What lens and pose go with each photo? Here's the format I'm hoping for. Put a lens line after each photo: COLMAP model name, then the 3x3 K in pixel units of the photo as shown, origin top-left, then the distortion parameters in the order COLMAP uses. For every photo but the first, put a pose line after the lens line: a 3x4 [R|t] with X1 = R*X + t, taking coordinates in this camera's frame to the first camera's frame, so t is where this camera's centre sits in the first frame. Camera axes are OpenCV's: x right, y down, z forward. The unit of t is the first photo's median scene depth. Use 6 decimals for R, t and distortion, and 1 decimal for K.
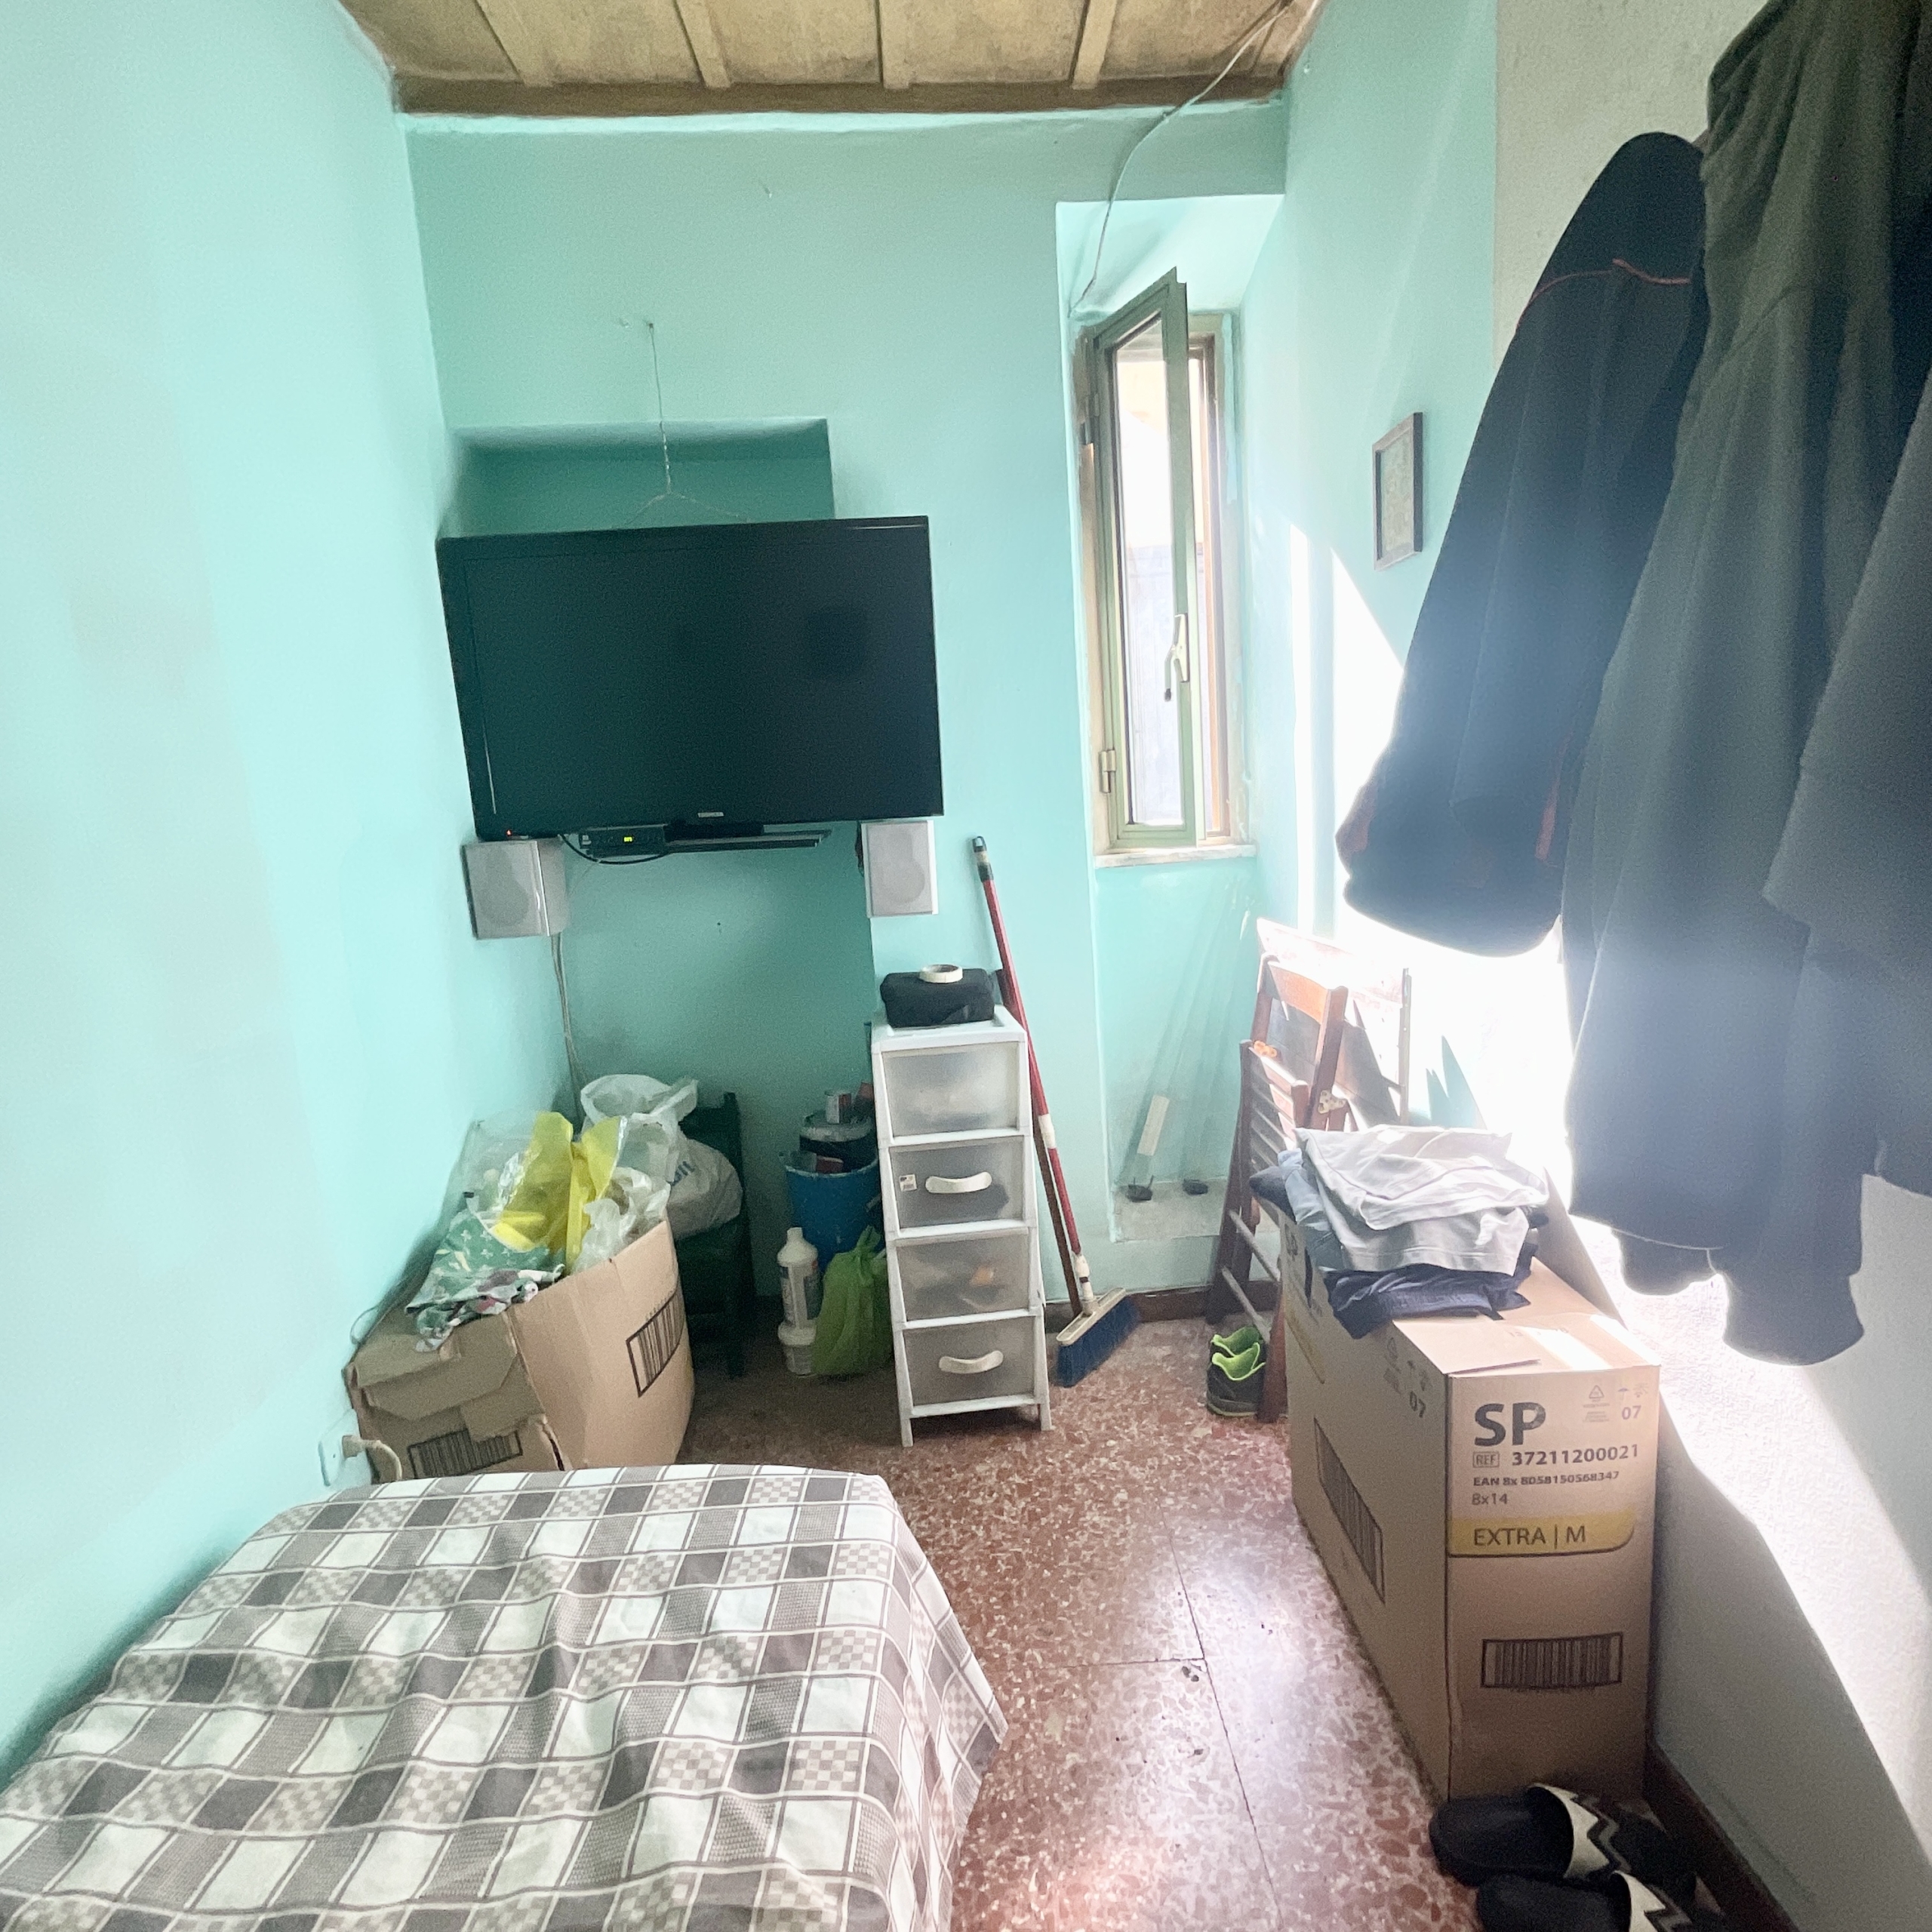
lens RADIAL K [[1051.7, 0, 969.3], [0, 1051.7, 966.9], [0, 0, 1]] dist [-0.014150, 0.014477]
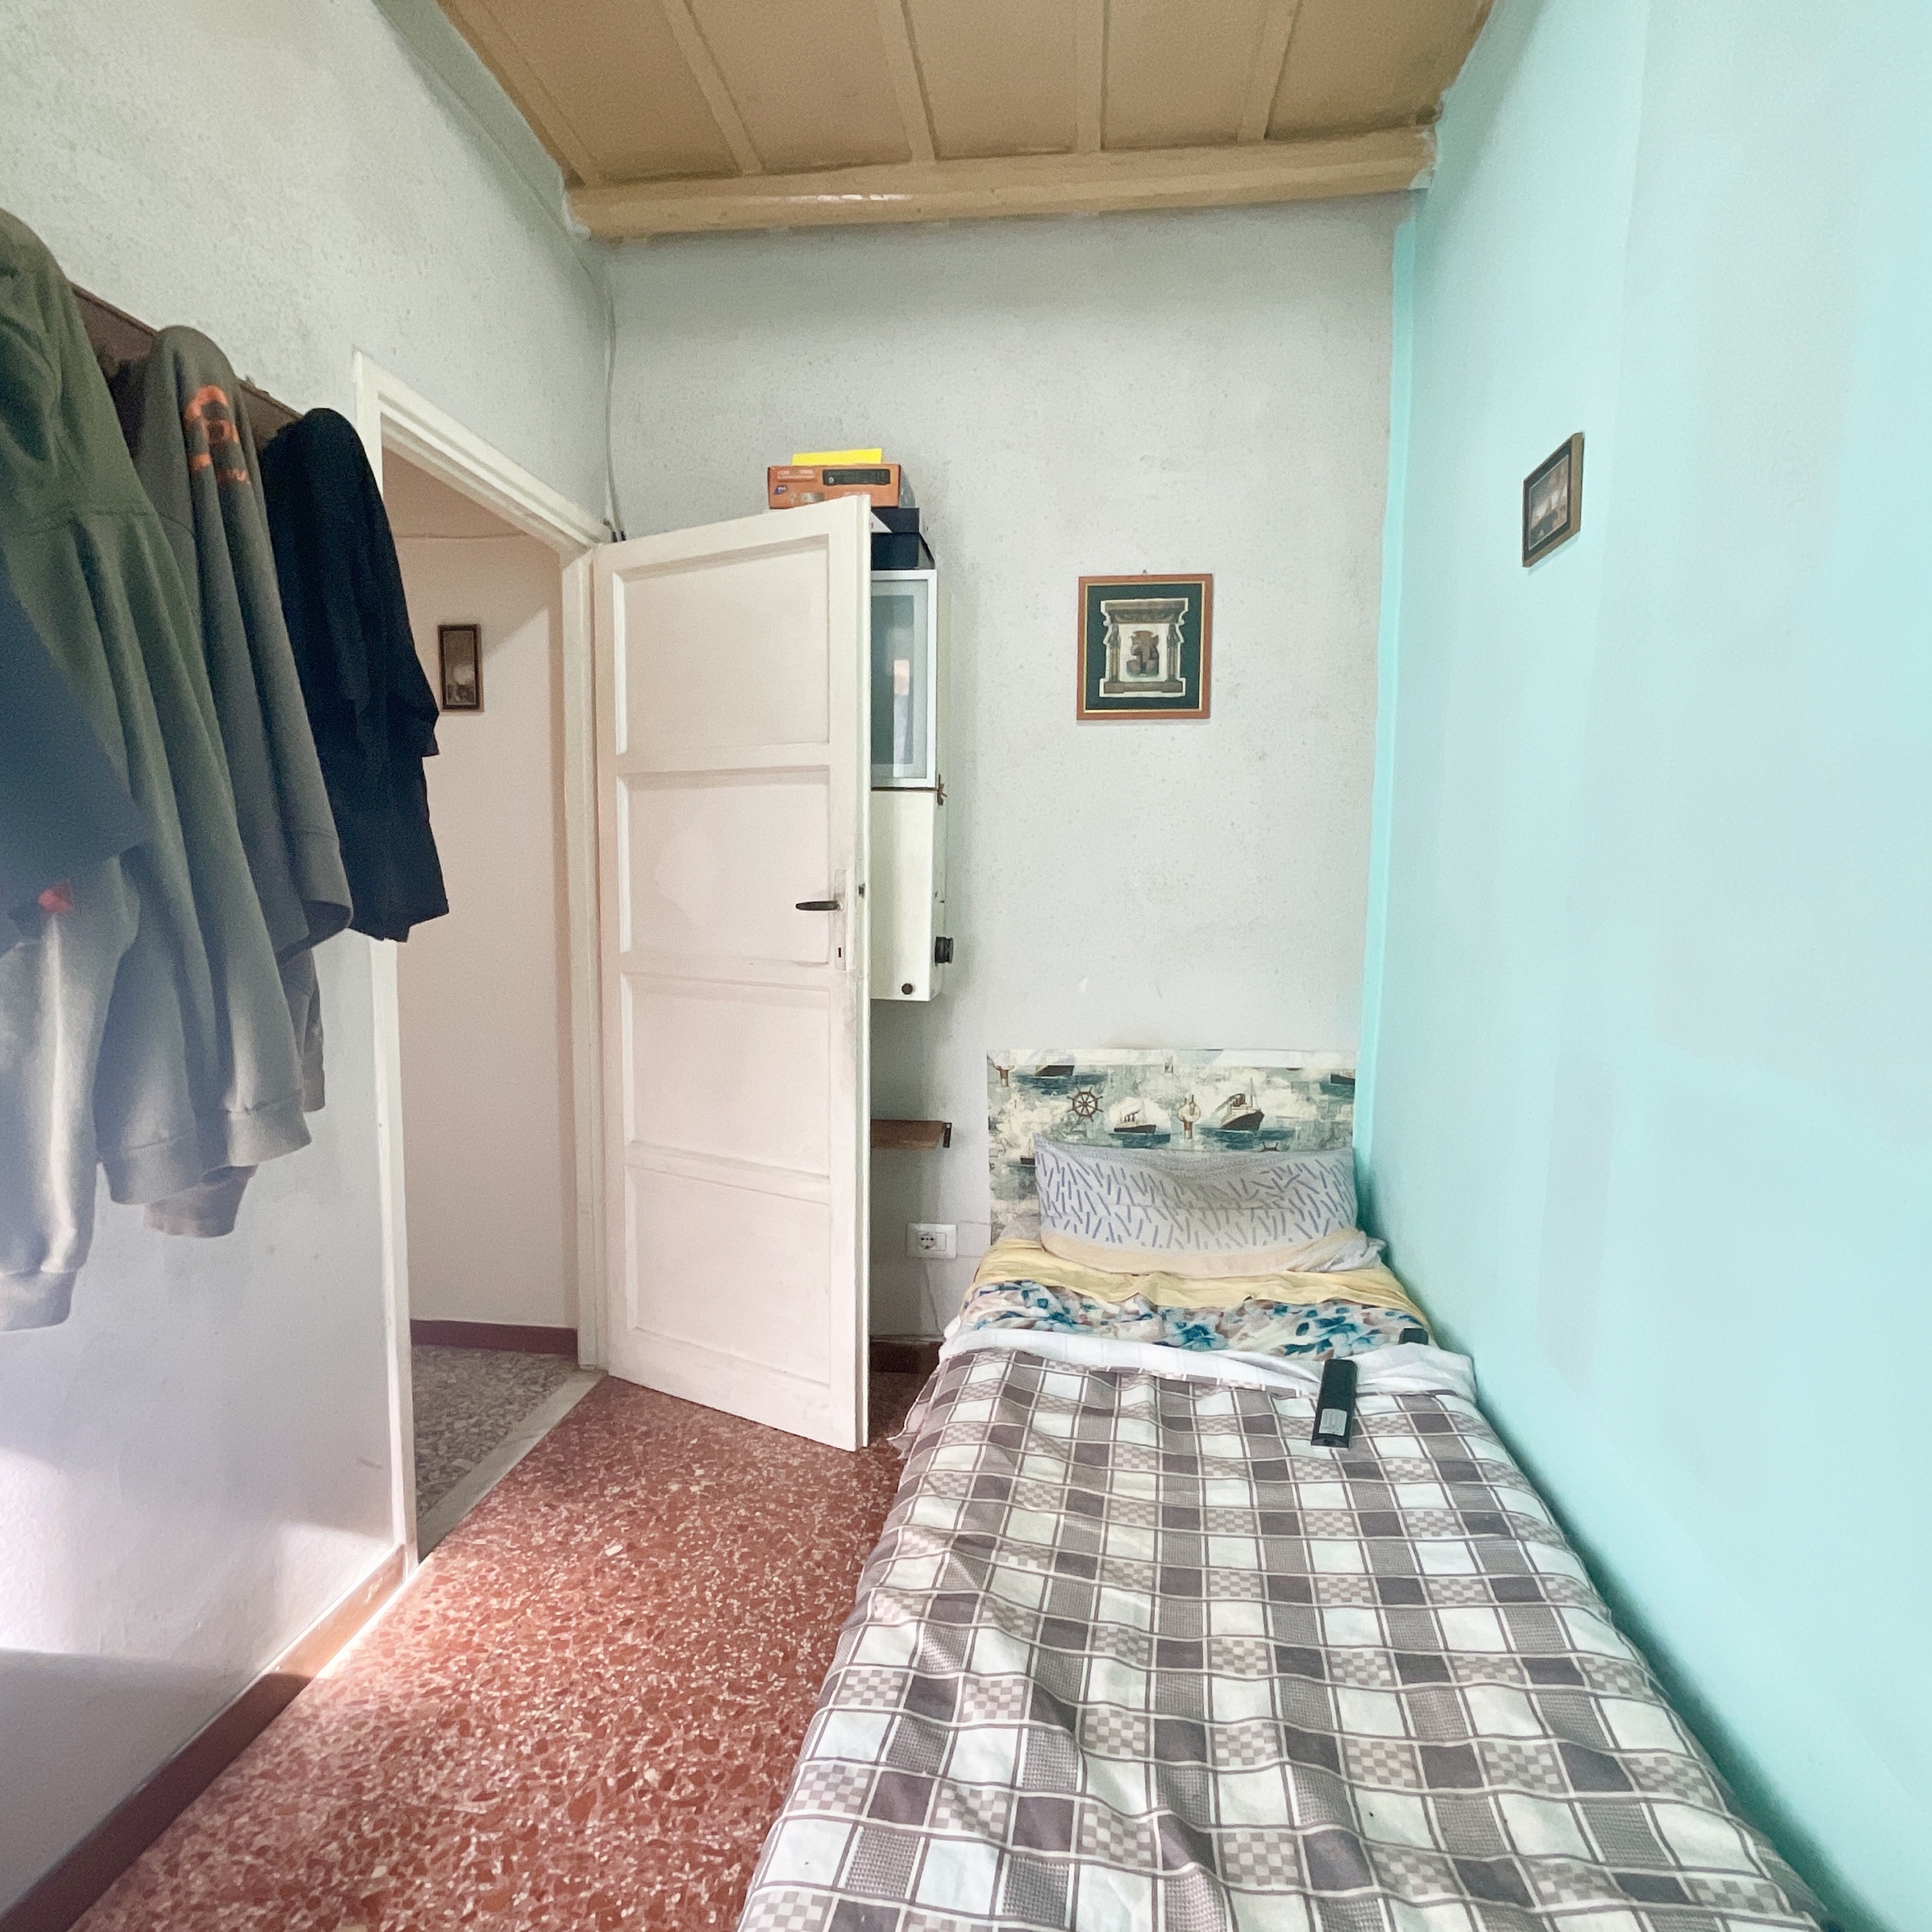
lens RADIAL K [[1045.6, 0, 971.1], [0, 1045.6, 966.5], [0, 0, 1]] dist [-0.022252, 0.016835]
pose [[-0.988873, 0.038987, 0.143560, -0.239411], [0.071690, 0.970486, 0.230256, -0.116562], [-0.130346, 0.237986, -0.962483, 1.044633]]
